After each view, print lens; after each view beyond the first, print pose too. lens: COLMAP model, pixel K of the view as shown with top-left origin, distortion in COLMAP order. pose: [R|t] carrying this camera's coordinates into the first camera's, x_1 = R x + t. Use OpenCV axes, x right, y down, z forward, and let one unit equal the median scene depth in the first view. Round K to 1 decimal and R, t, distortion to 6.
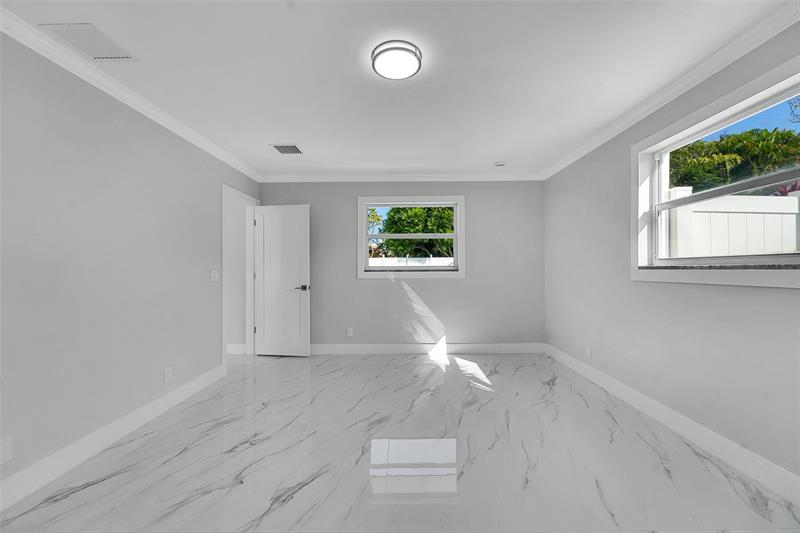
lens RADIAL K [[308.0, 0, 402.4], [0, 308.0, 267.2], [0, 0, 1]] dist [0.000244, 0.000018]
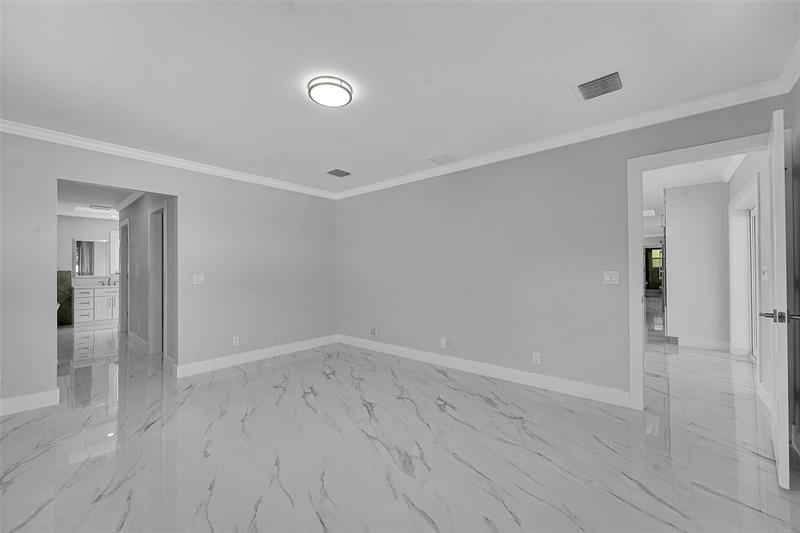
lens RADIAL K [[321.6, 0, 401.1], [0, 321.6, 267.2], [0, 0, 1]] dist [-0.000041, 0.000153]
pose [[-0.634477, 0.003802, -0.772932, 0.548819], [0.003896, 0.999991, 0.001720, -0.004804], [0.772932, -0.001920, -0.634486, 1.447357]]
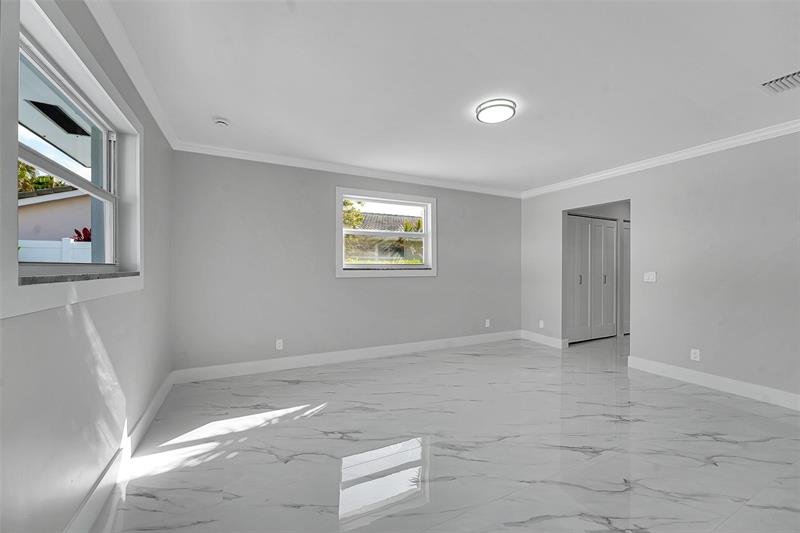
lens RADIAL K [[321.6, 0, 401.1], [0, 321.6, 267.2], [0, 0, 1]] dist [-0.000041, 0.000153]
pose [[-0.449355, 0.005797, 0.893334, -0.776342], [0.004208, 0.999982, -0.004372, 0.005708], [-0.893343, 0.001795, -0.449372, 1.454979]]
